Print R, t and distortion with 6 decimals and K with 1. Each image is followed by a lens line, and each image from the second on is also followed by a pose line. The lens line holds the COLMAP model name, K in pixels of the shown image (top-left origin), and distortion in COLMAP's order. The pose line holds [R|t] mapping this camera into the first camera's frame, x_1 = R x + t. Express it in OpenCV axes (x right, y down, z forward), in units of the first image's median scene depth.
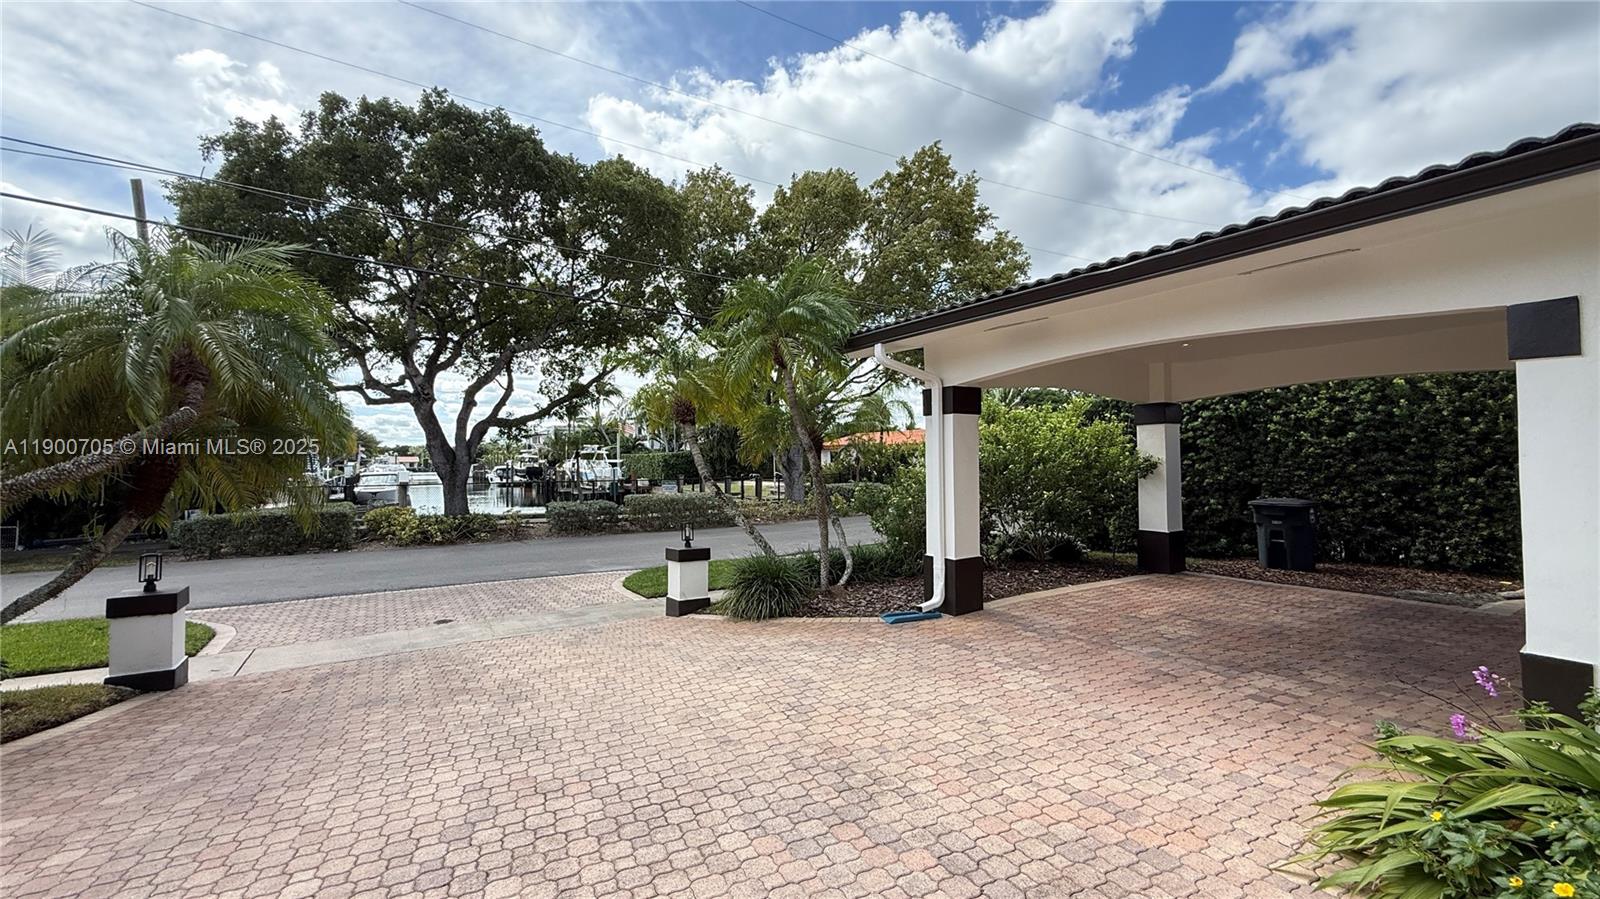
lens RADIAL K [[636.6, 0, 795.9], [0, 636.6, 445.0], [0, 0, 1]] dist [0.002118, -0.000068]
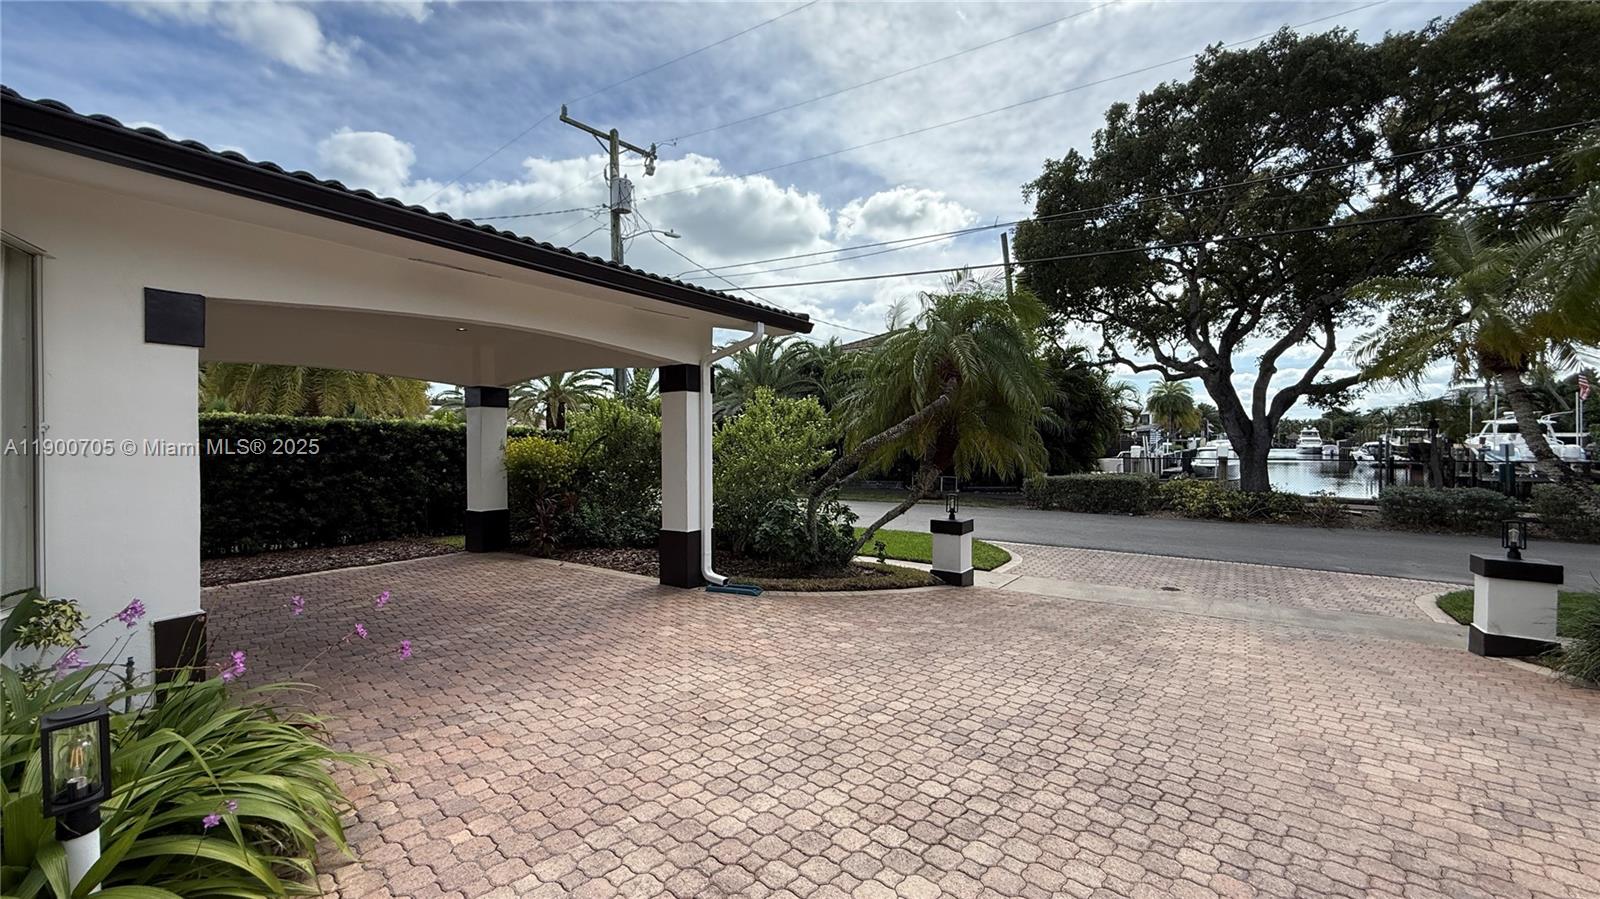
lens RADIAL K [[636.6, 0, 797.4], [0, 636.6, 446.3], [0, 0, 1]] dist [0.002118, -0.000068]
pose [[0.388689, 0.013109, -0.921276, 0.263173], [0.024581, 0.999395, 0.024591, 0.014277], [0.921041, -0.032204, 0.388132, 0.099484]]
